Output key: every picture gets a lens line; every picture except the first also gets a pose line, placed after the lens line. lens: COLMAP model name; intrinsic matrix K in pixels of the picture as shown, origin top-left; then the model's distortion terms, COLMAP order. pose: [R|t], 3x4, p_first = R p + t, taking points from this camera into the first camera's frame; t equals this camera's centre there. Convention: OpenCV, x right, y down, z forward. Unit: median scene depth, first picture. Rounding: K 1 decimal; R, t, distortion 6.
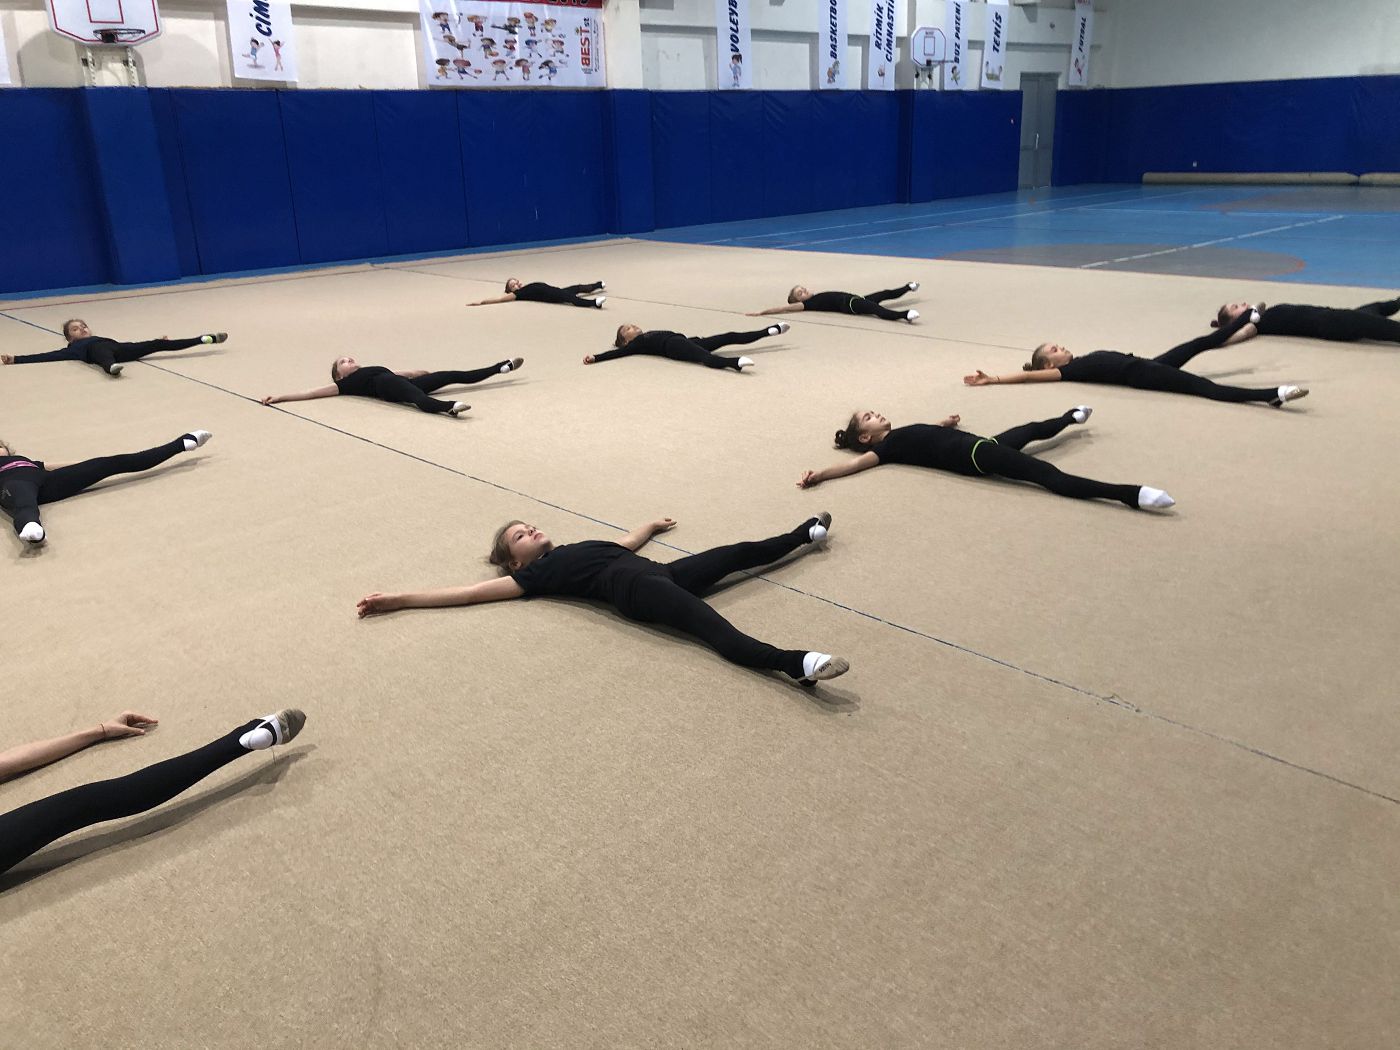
lens RADIAL K [[1154.1, 0, 698.0], [0, 1154.1, 500.9], [0, 0, 1]] dist [0.032017, 0.001751]
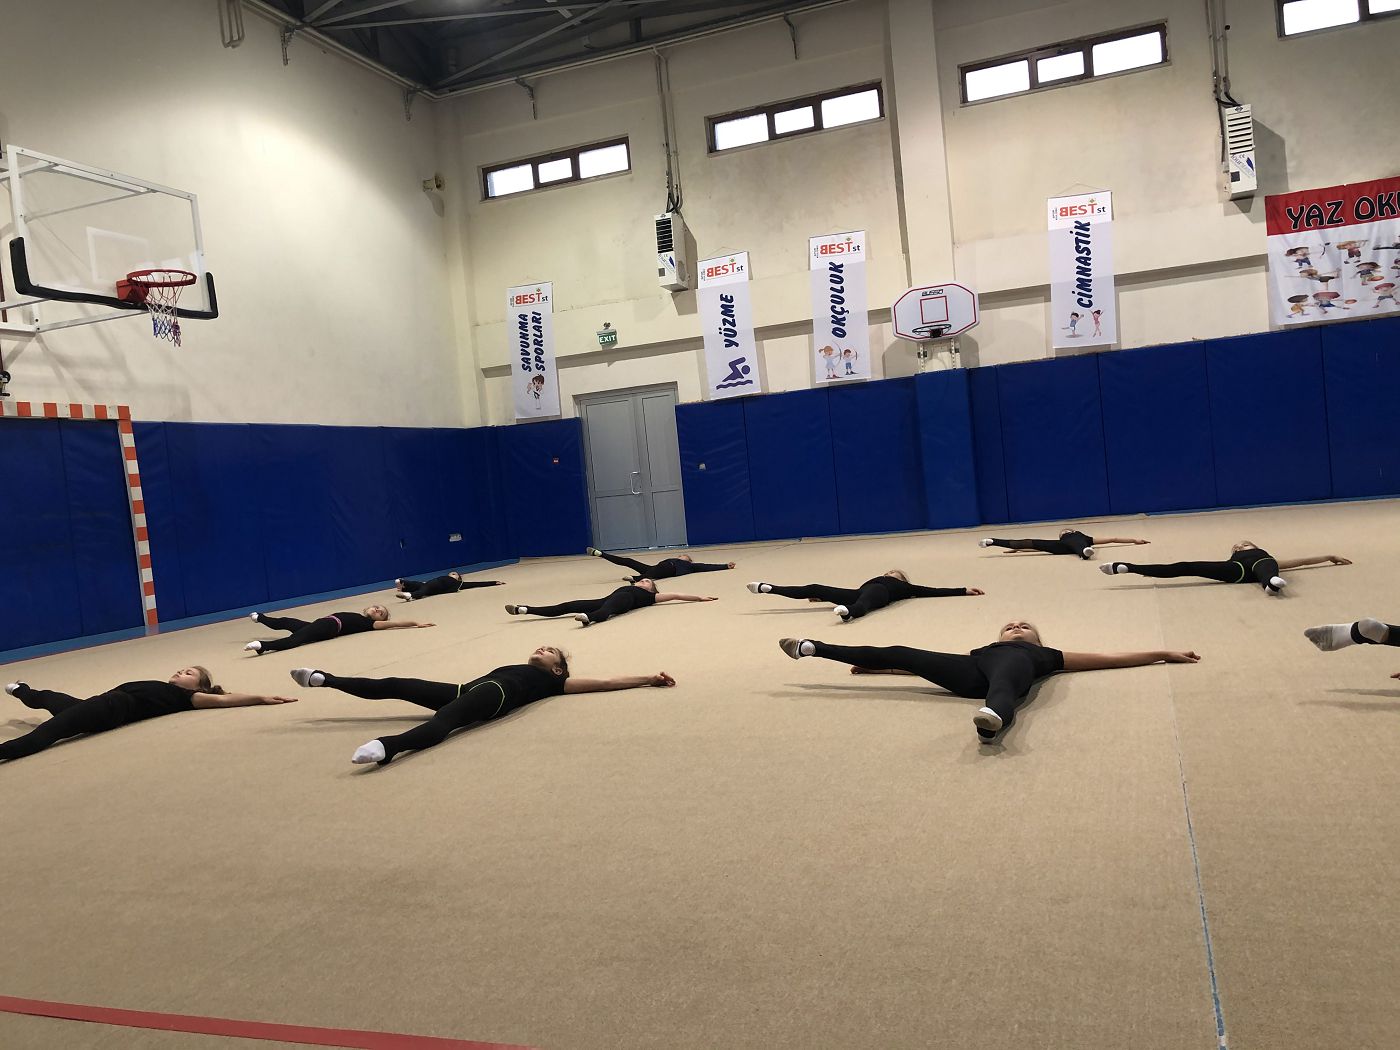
lens RADIAL K [[1144.5, 0, 698.1], [0, 1144.5, 526.1], [0, 0, 1]] dist [0.058995, -0.067456]
pose [[0.447566, 0.019297, -0.894043, 0.379867], [-0.195164, 0.977775, -0.076597, -0.044934], [0.872694, 0.208767, 0.441385, 0.231743]]
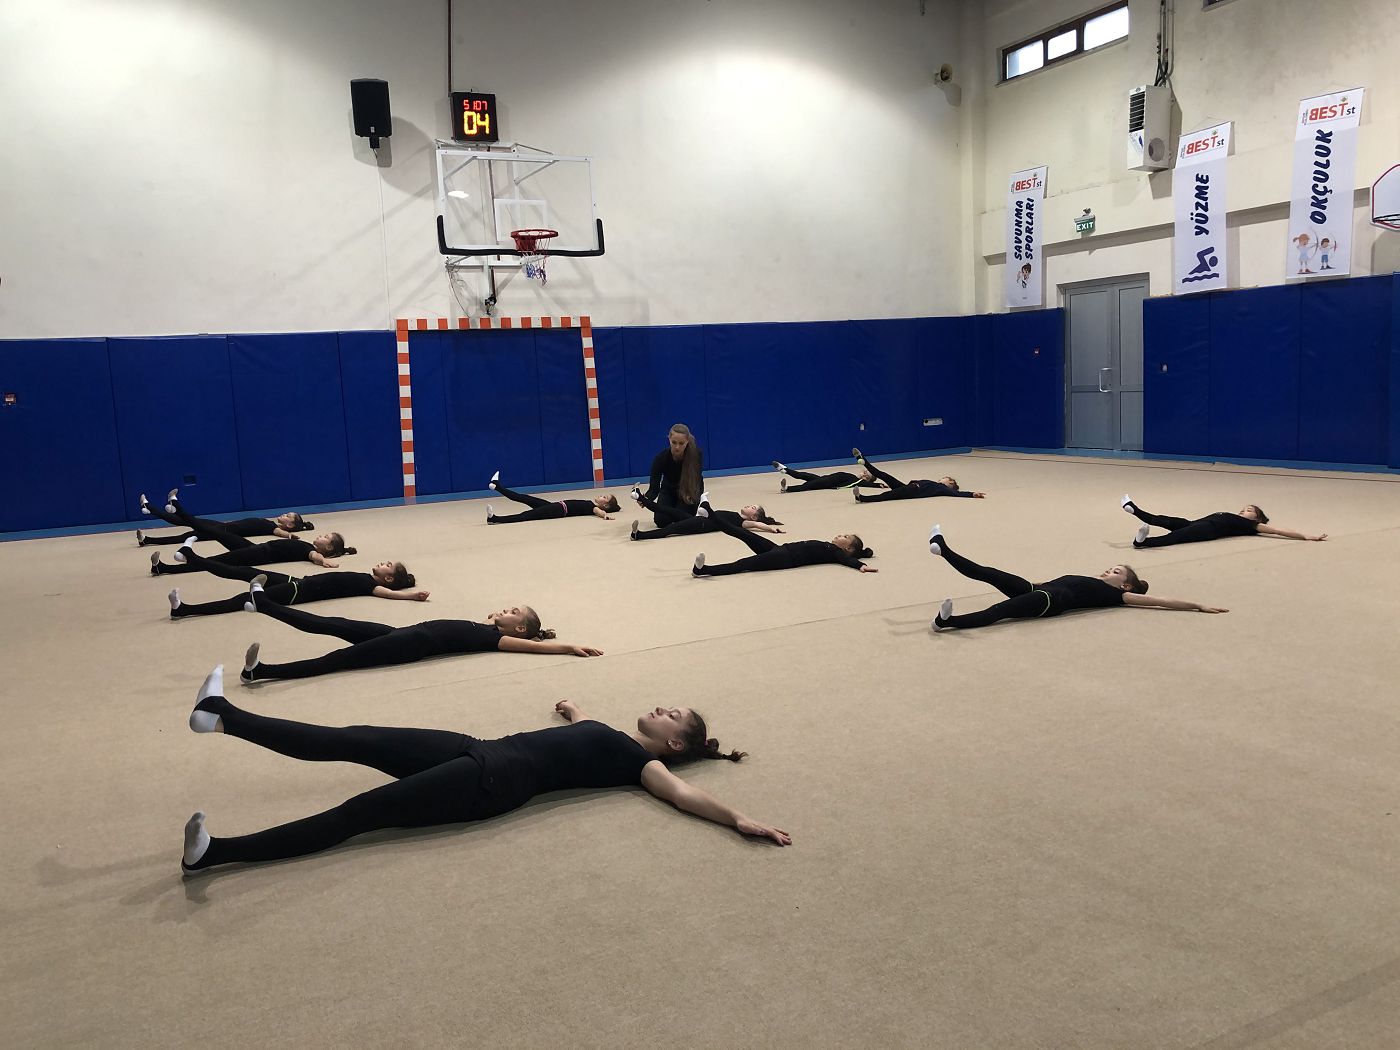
lens RADIAL K [[1147.1, 0, 701.7], [0, 1147.1, 523.0], [0, 0, 1]] dist [0.021243, -0.007527]
pose [[-0.272290, 0.164884, -0.947983, 0.487167], [-0.240717, 0.942208, 0.233021, -0.193251], [0.931619, 0.291645, -0.216863, 0.583965]]
